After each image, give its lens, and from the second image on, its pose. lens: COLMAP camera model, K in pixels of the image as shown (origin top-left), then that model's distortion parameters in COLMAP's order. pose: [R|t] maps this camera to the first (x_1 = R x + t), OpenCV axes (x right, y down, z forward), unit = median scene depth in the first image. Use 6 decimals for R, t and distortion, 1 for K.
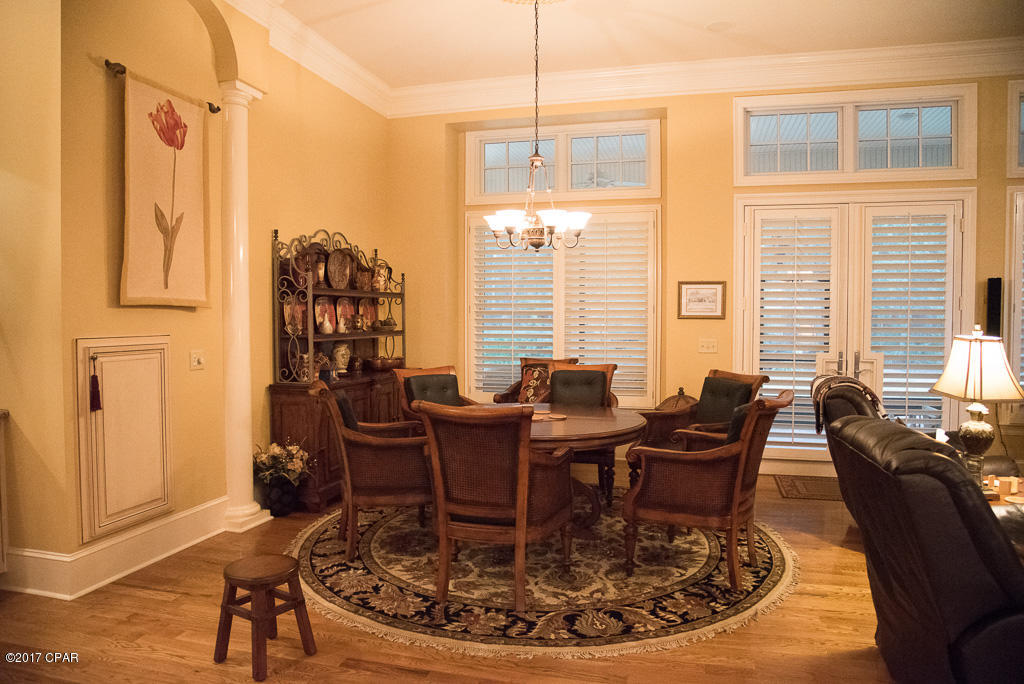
lens RADIAL K [[707.1, 0, 507.6], [0, 707.1, 340.1], [0, 0, 1]] dist [-0.031905, -0.000834]
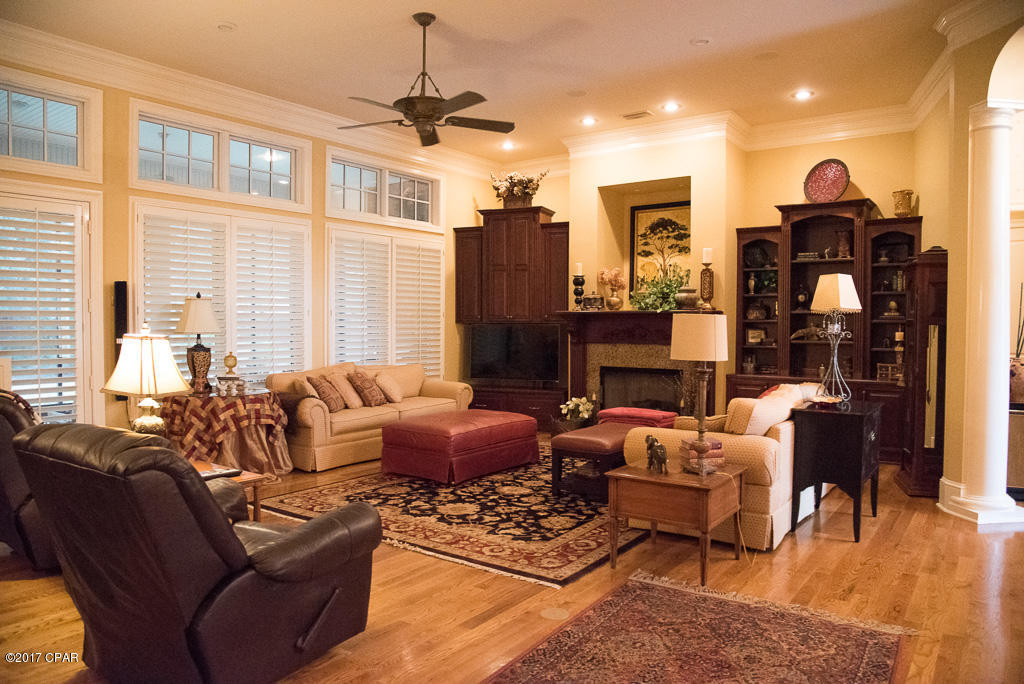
lens RADIAL K [[707.1, 0, 507.6], [0, 707.1, 340.1], [0, 0, 1]] dist [-0.031905, -0.000834]
pose [[0.369714, -0.021018, 0.928908, -0.100991], [0.029547, 0.999504, 0.010855, 0.007283], [-0.928676, 0.023433, 0.370152, 0.109305]]
